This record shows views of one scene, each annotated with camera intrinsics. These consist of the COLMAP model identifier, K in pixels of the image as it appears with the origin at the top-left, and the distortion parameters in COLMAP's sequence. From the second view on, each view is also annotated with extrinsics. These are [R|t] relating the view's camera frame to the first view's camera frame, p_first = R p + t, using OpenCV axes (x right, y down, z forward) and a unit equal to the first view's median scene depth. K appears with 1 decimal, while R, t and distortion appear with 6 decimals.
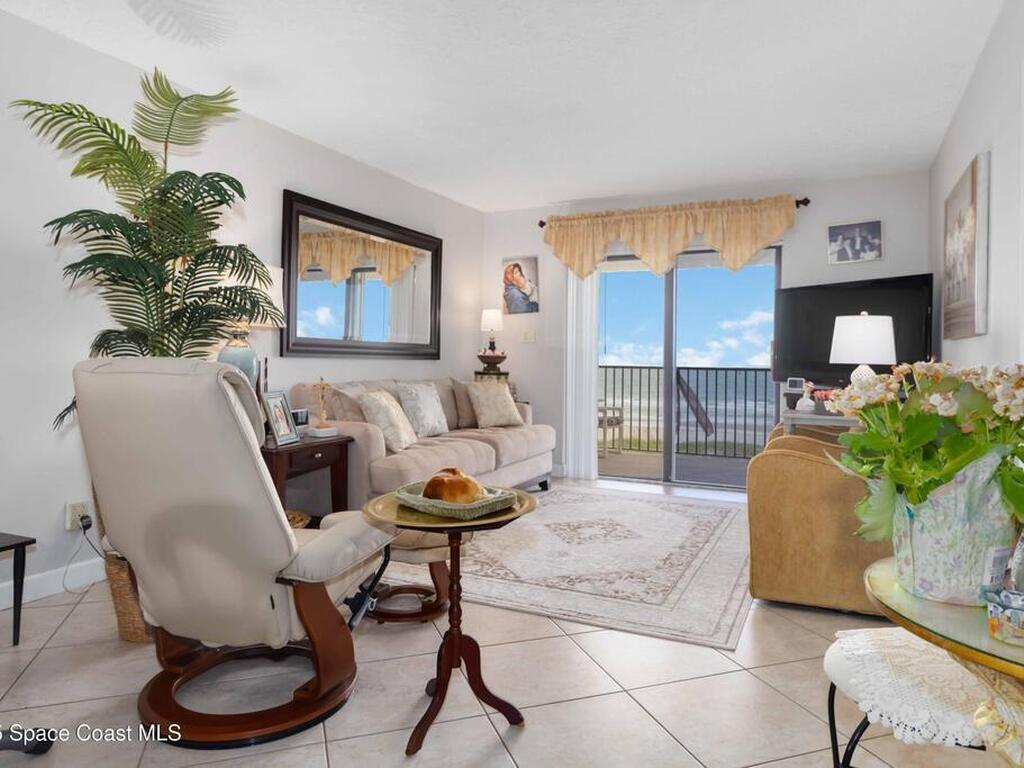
lens RADIAL K [[681.9, 0, 510.2], [0, 681.9, 353.7], [0, 0, 1]] dist [0.008737, 0.001098]
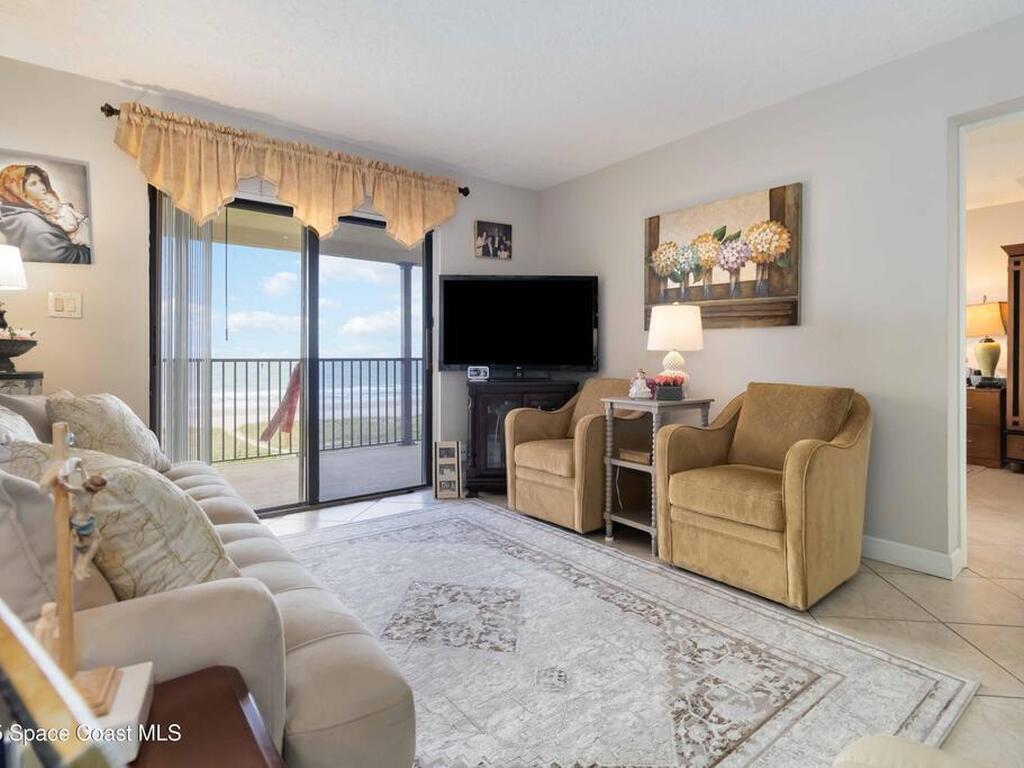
lens RADIAL K [[537.7, 0, 515.7], [0, 537.7, 352.6], [0, 0, 1]] dist [0.002145, 0.000402]
pose [[0.435607, -0.005067, 0.900123, -0.246519], [-0.004662, 0.999958, 0.007885, 0.008489], [-0.900125, -0.007631, 0.435565, 0.577057]]
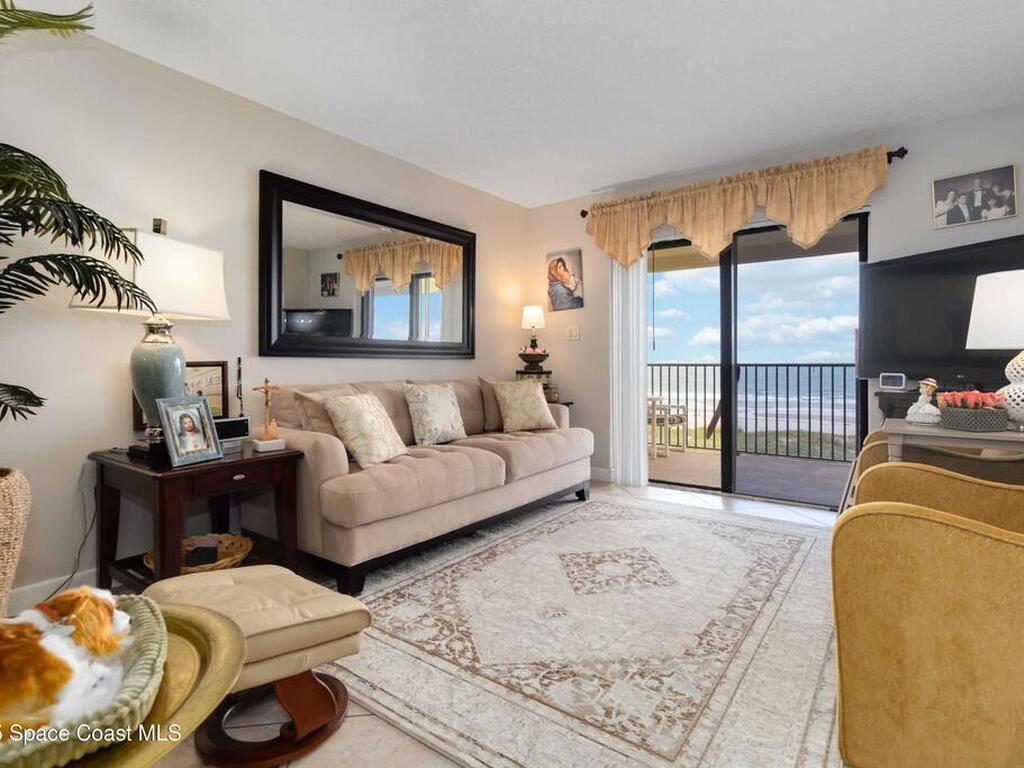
lens RADIAL K [[537.5, 0, 509.6], [0, 537.5, 362.4], [0, 0, 1]] dist [0.003002, 0.000236]
pose [[0.981803, -0.015697, -0.189253, 0.096550], [0.017204, 0.999832, 0.006321, 0.010886], [0.189122, -0.009461, 0.981908, 0.287997]]
